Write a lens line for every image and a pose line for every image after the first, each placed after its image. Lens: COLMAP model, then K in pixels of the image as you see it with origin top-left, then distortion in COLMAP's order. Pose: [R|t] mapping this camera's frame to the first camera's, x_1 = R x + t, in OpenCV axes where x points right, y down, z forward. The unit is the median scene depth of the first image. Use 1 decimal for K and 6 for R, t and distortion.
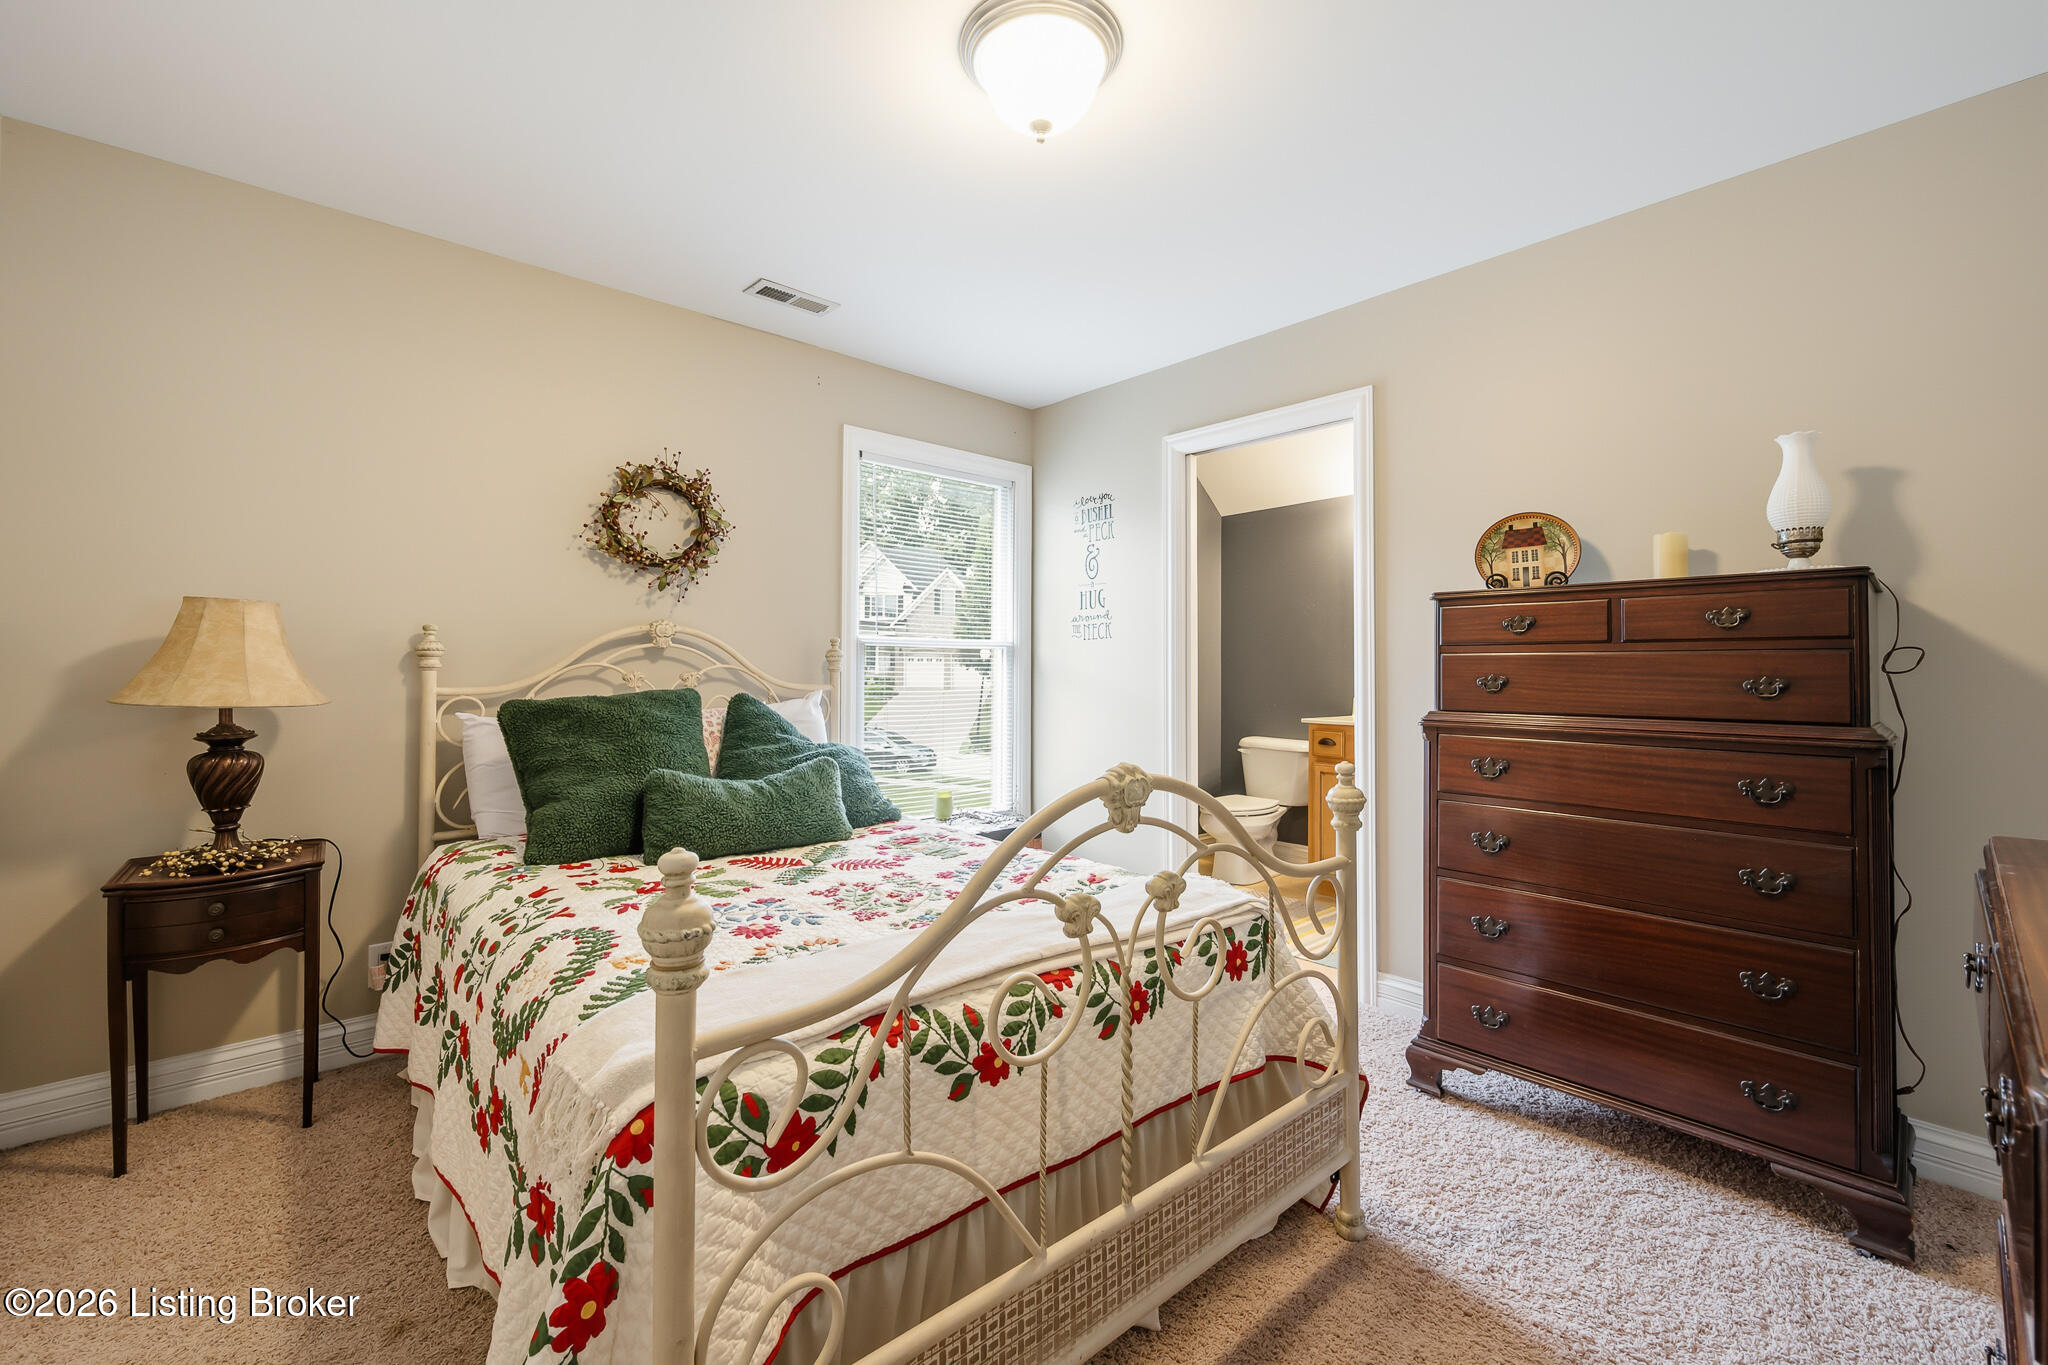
lens RADIAL K [[798.9, 0, 1013.4], [0, 798.9, 670.3], [0, 0, 1]] dist [0.000138, 0.000431]
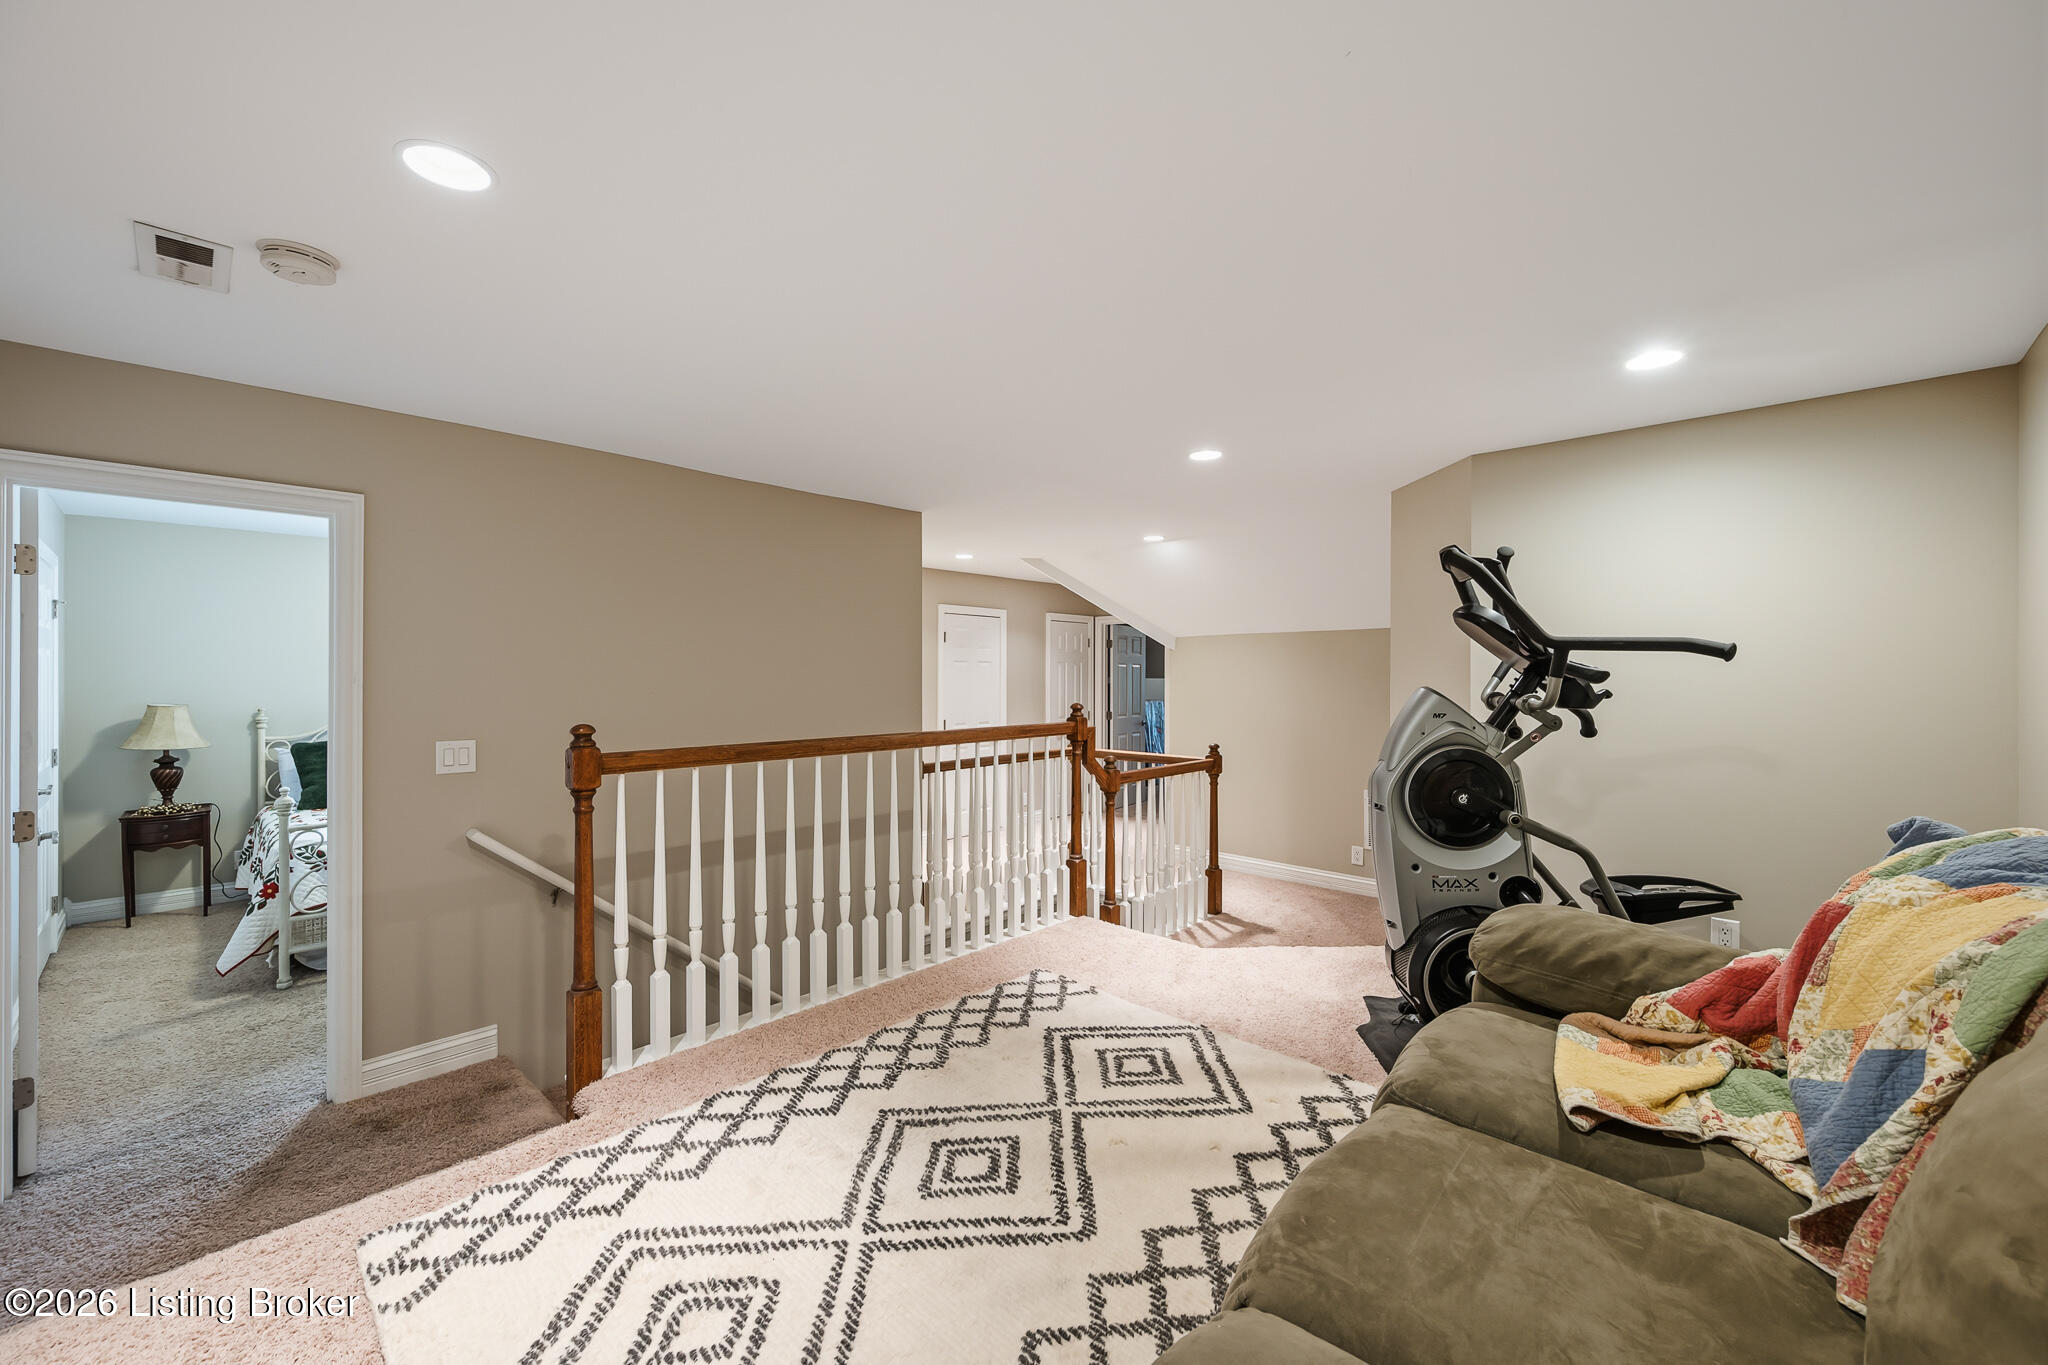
lens RADIAL K [[798.9, 0, 1036.9], [0, 798.9, 683.7], [0, 0, 1]] dist [0.000138, 0.000431]
pose [[0.997646, -0.009601, 0.067895, 1.434294], [0.008906, 0.999905, 0.010531, -0.146797], [-0.067990, -0.009901, 0.997637, -1.540471]]
